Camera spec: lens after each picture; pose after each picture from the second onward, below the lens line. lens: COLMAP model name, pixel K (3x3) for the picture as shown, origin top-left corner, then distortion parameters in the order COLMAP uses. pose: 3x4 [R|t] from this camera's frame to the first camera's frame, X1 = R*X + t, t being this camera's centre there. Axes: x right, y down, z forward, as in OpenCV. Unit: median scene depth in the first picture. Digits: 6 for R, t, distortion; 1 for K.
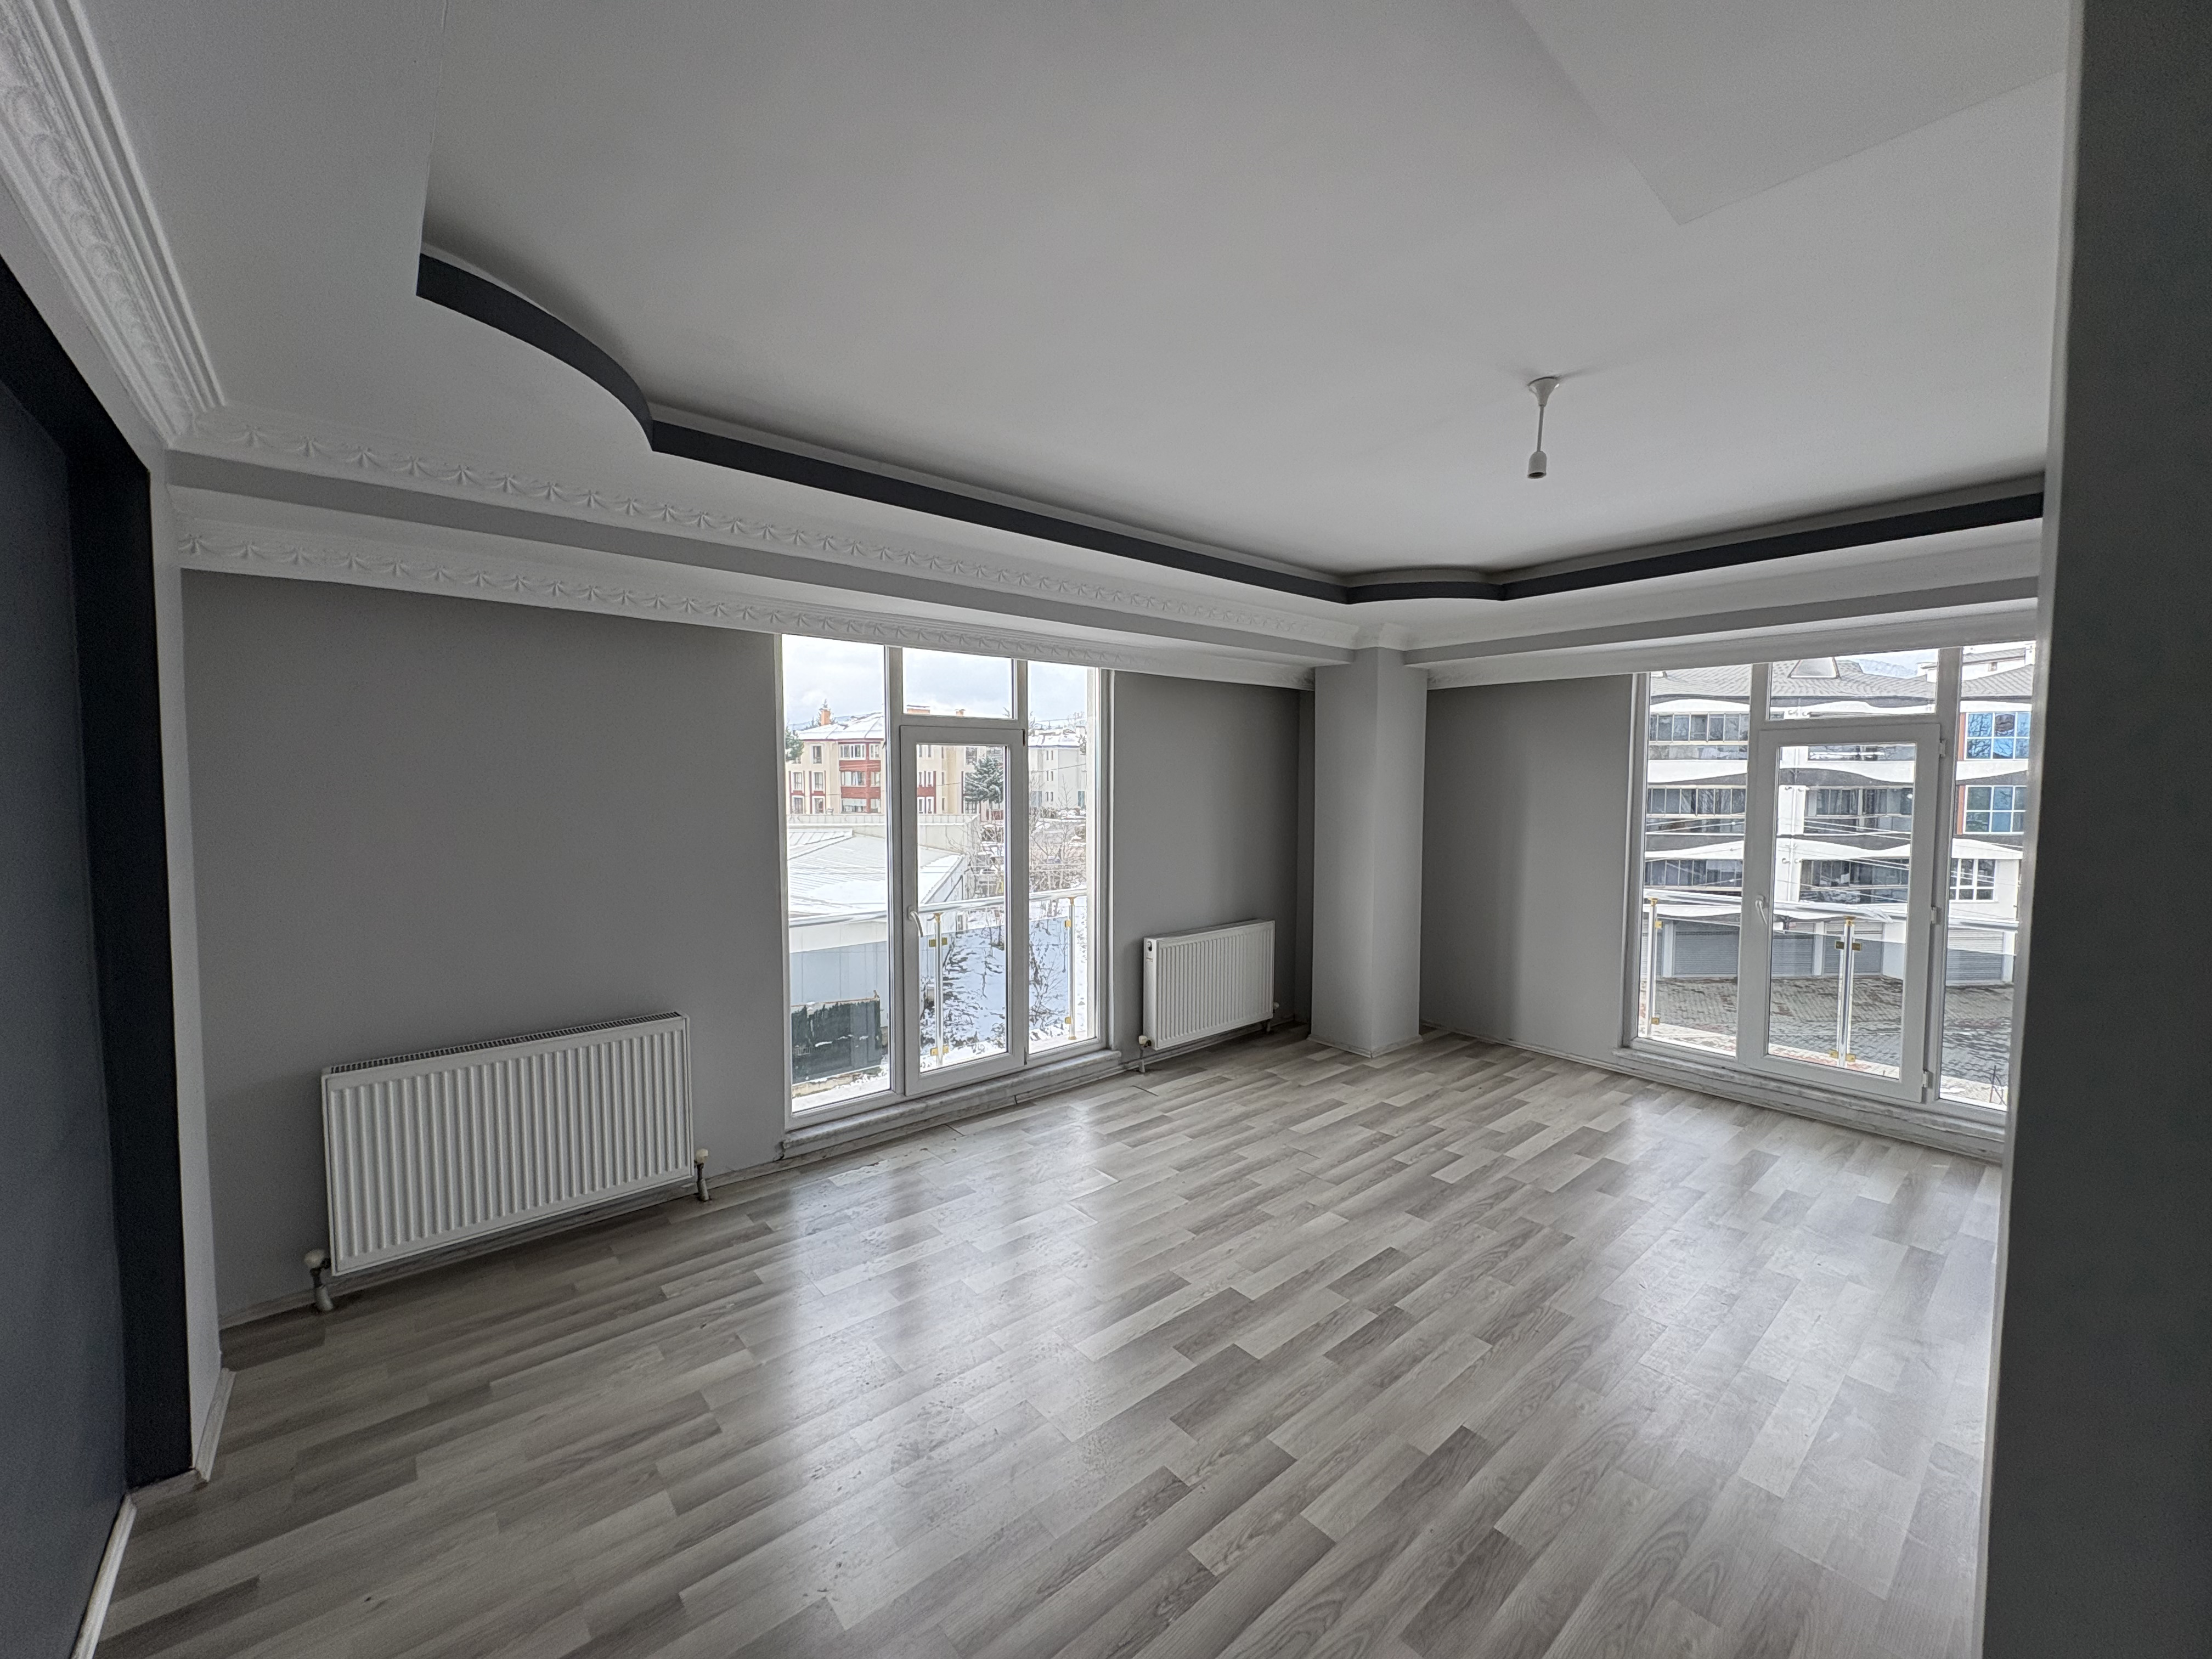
lens RADIAL K [[876.5, 0, 1106.0], [0, 876.5, 829.5], [0, 0, 1]] dist [-0.000463, -0.000180]
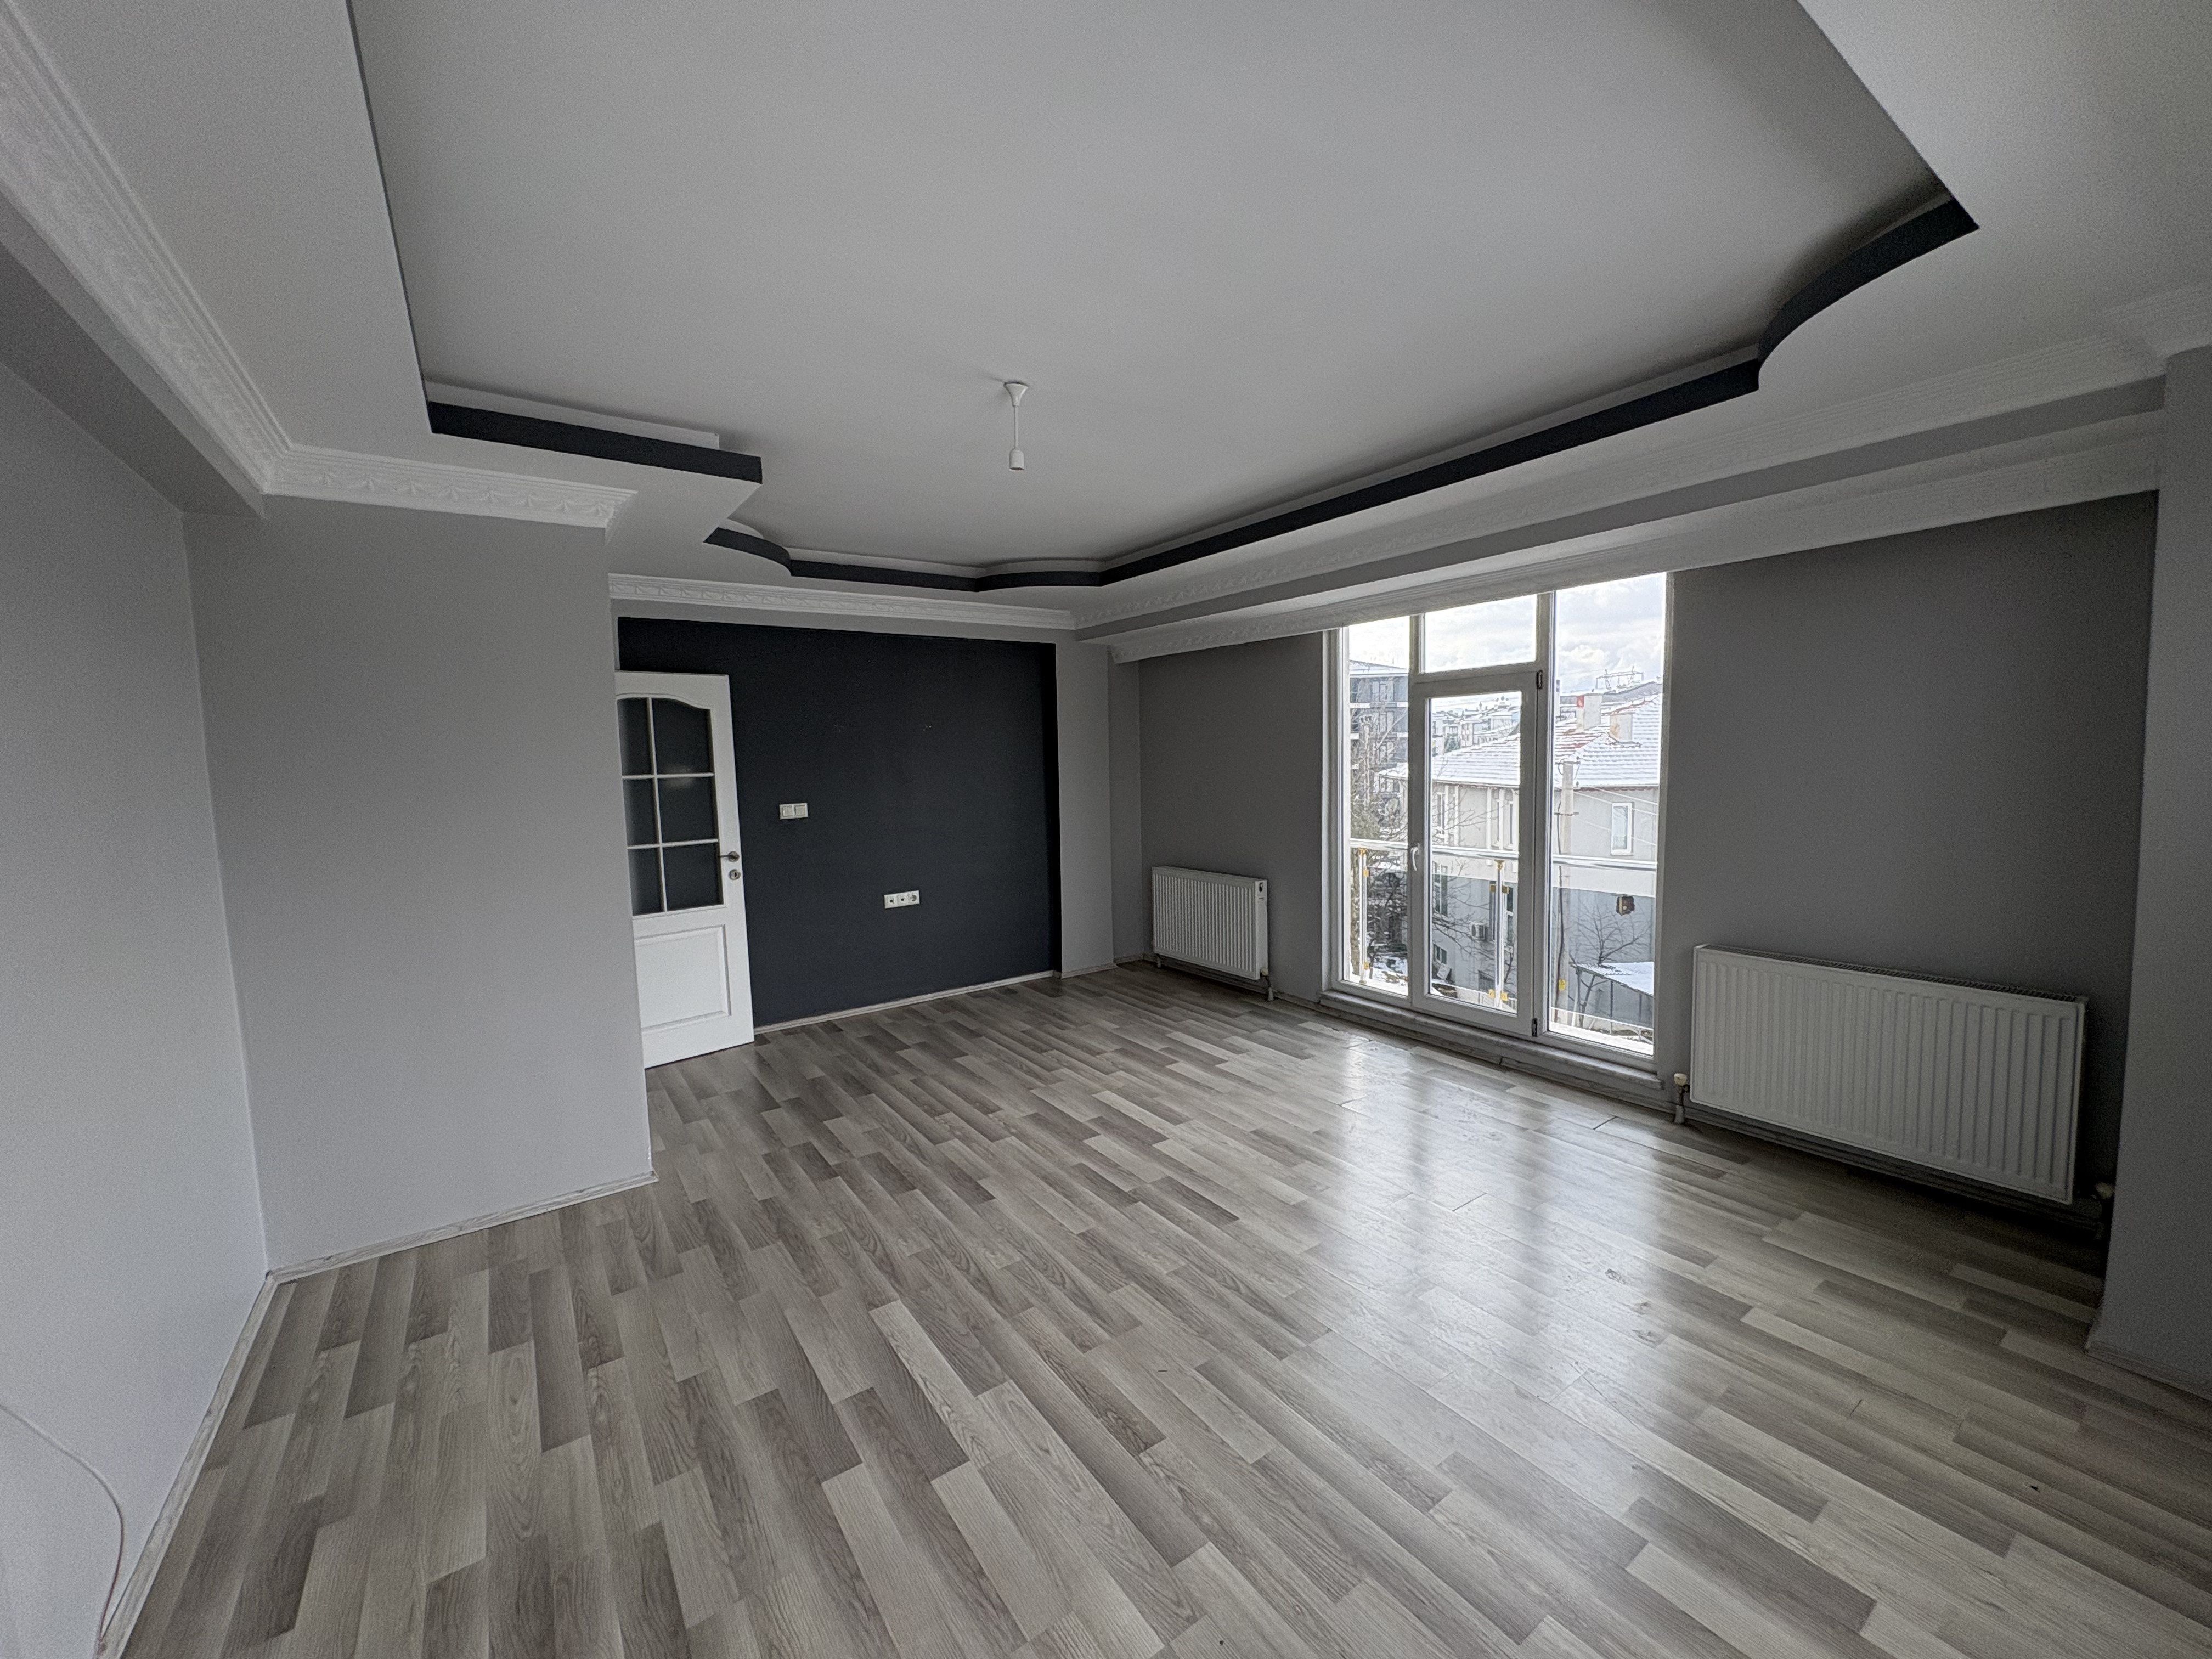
lens RADIAL K [[876.5, 0, 1106.0], [0, 876.5, 829.5], [0, 0, 1]] dist [-0.000463, -0.000180]
pose [[-0.098324, 0.087189, -0.991328, 0.973303], [-0.029289, 0.995469, 0.090458, -0.021183], [0.994723, 0.037929, -0.095324, 0.725360]]
